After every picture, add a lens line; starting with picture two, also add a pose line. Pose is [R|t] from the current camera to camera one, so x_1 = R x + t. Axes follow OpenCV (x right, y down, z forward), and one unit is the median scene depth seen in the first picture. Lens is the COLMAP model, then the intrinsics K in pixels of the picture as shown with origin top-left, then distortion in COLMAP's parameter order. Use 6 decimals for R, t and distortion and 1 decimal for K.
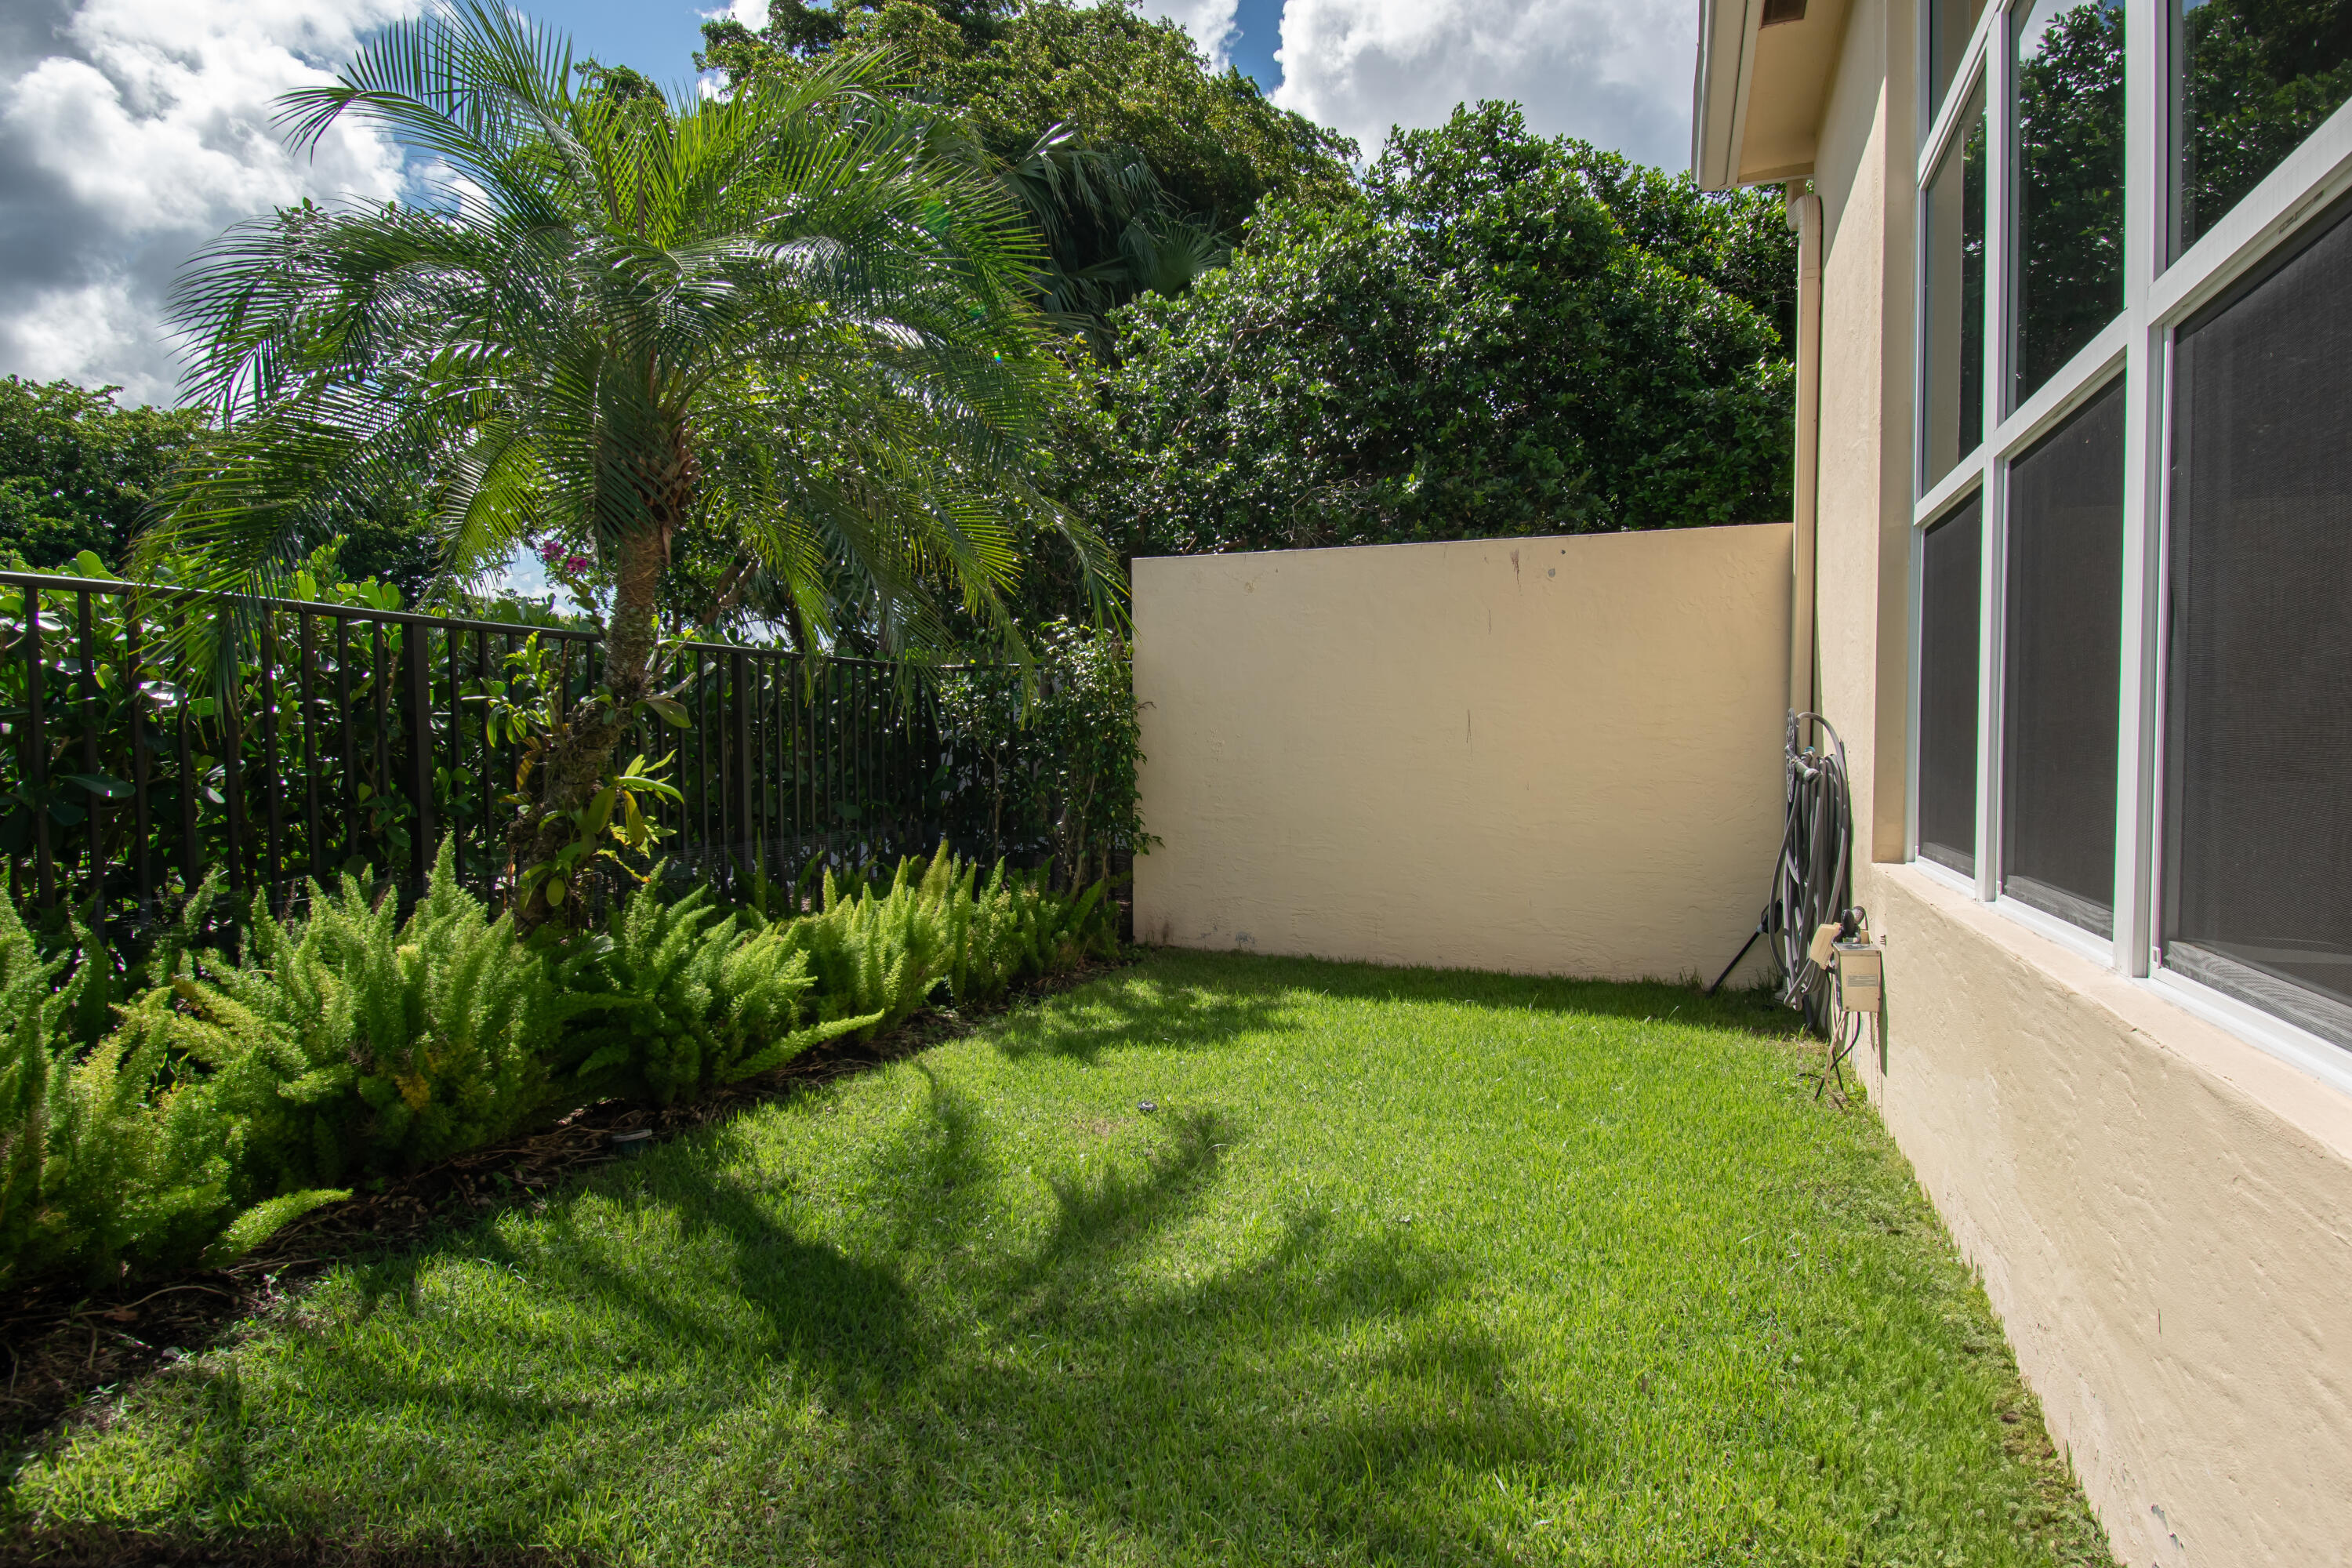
lens RADIAL K [[1306.0, 0, 1185.6], [0, 1306.0, 782.7], [0, 0, 1]] dist [-0.005959, -0.016591]
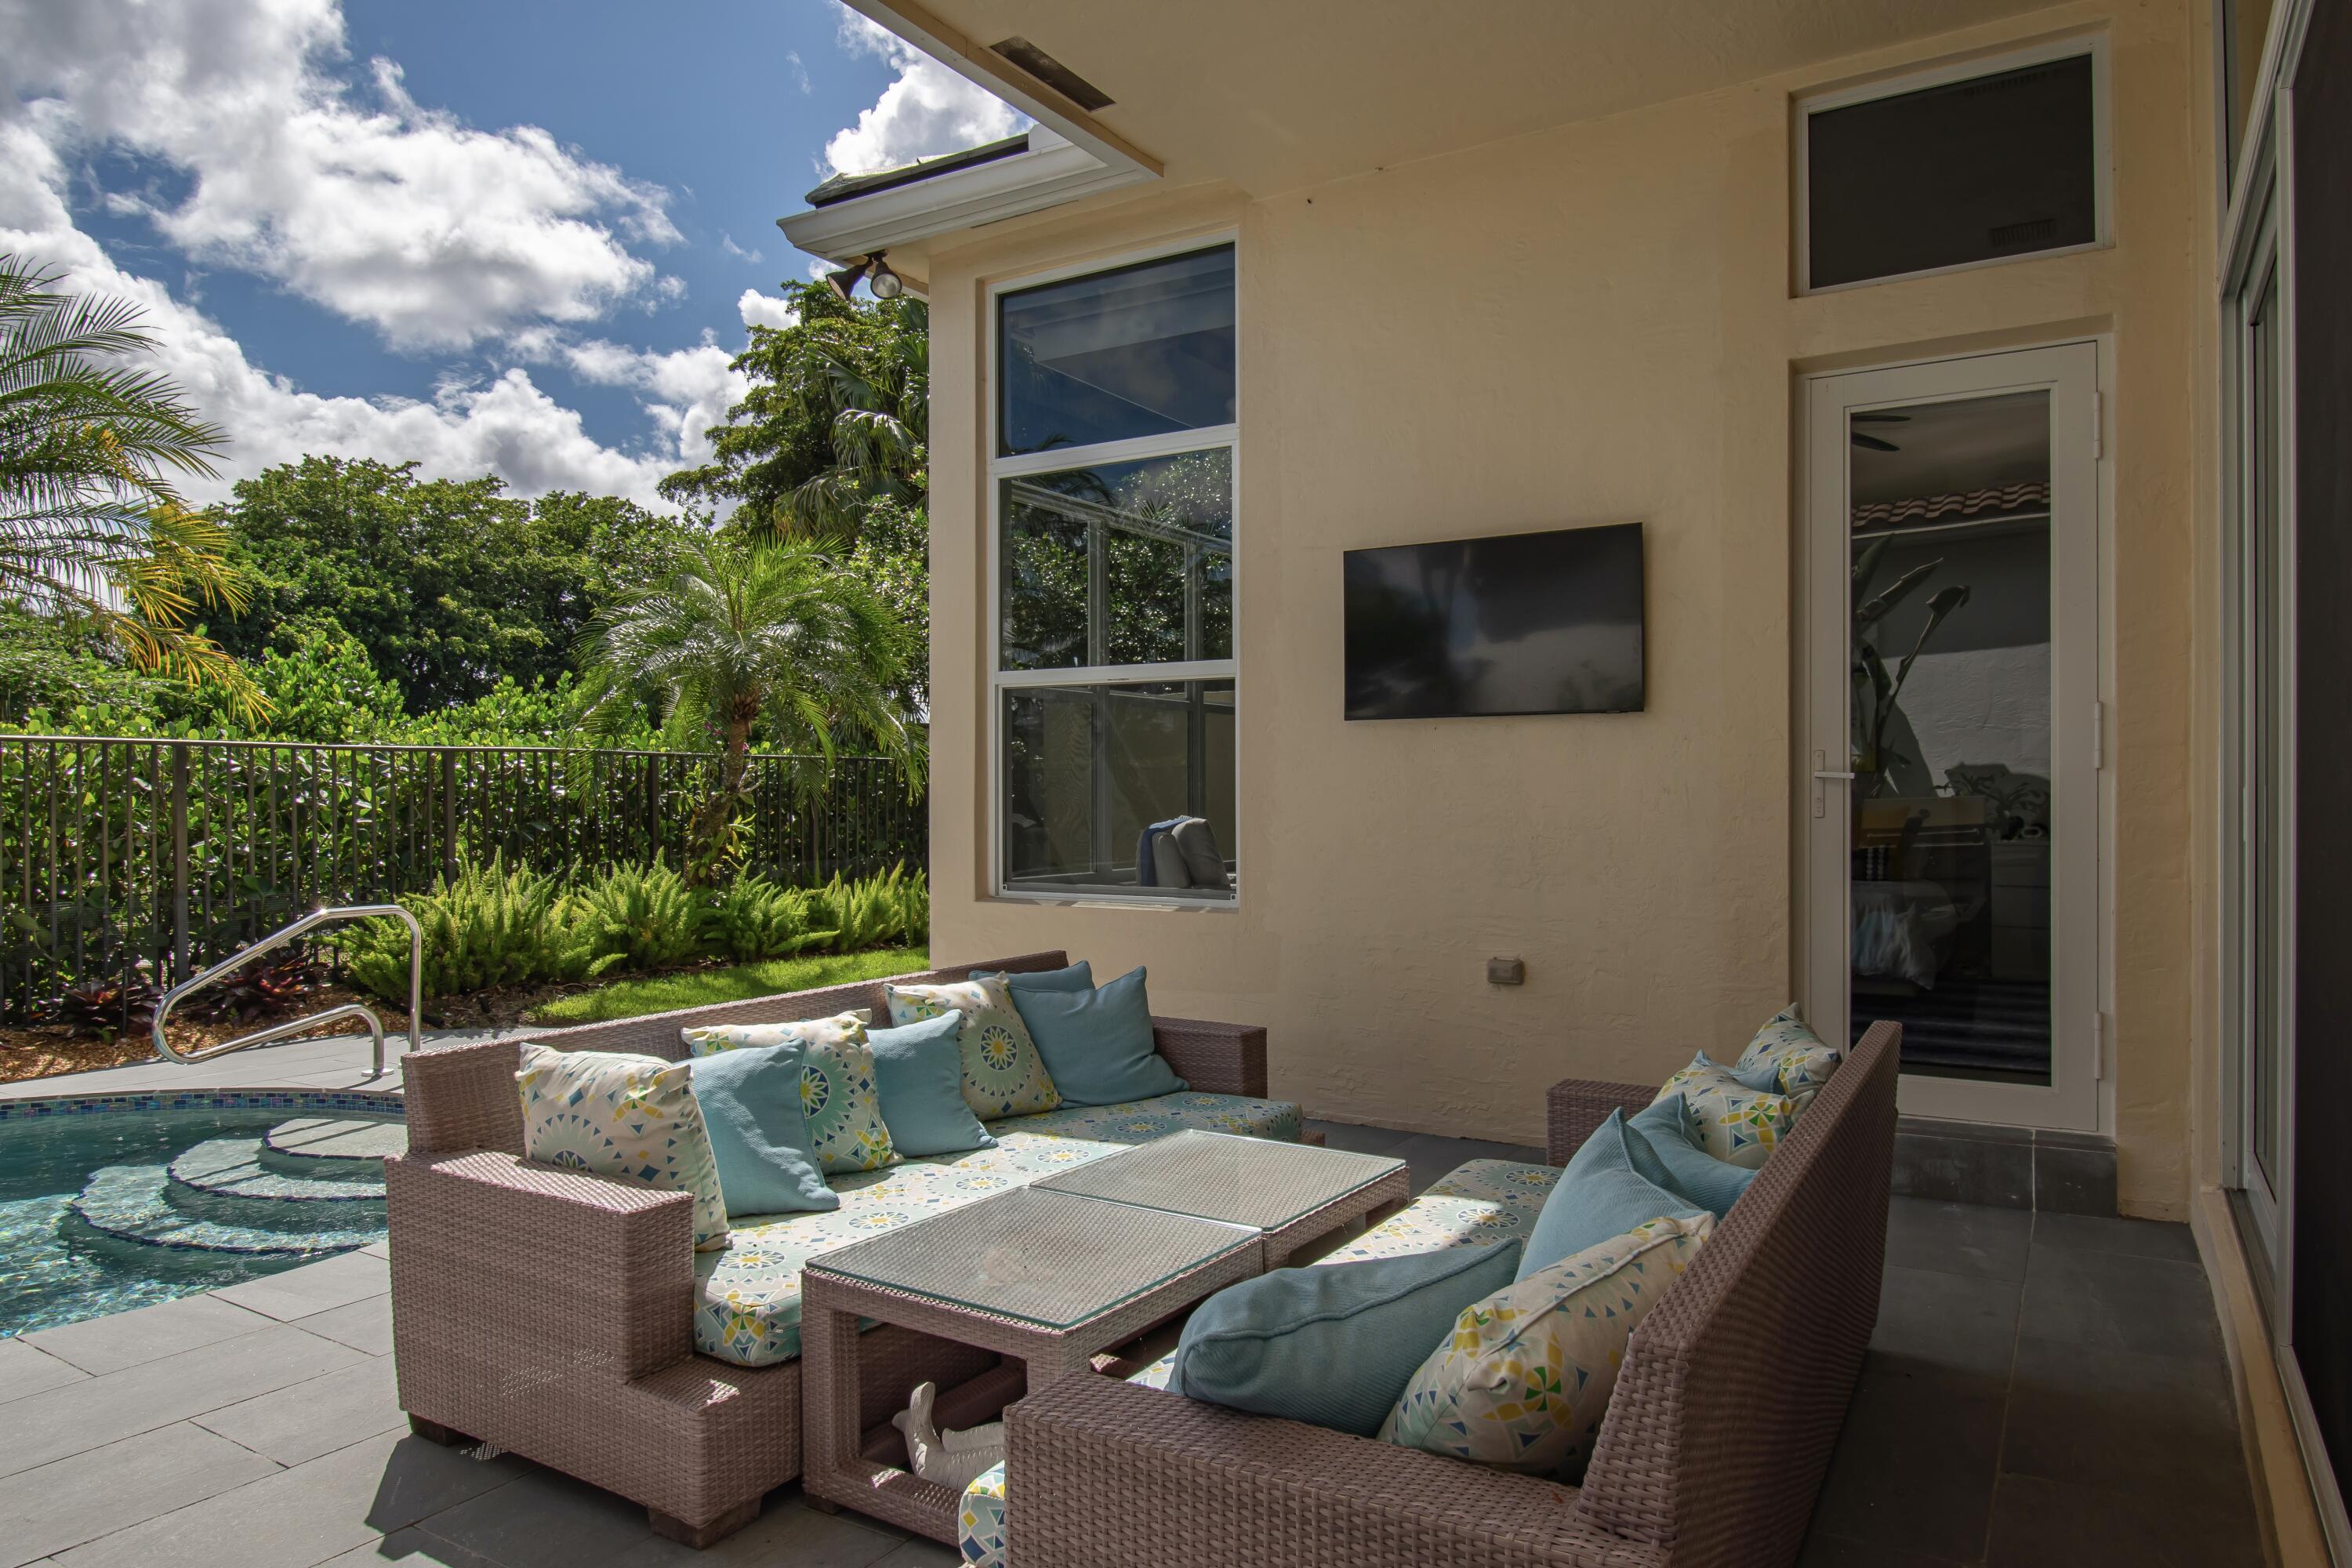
lens RADIAL K [[1478.4, 0, 1176.6], [0, 1478.4, 776.4], [0, 0, 1]] dist [-0.005838, 0.000903]
pose [[0.979201, -0.001182, -0.202889, 0.883675], [-0.007357, 0.999119, -0.041328, 0.012692], [0.202759, 0.041961, 0.978329, -1.431219]]
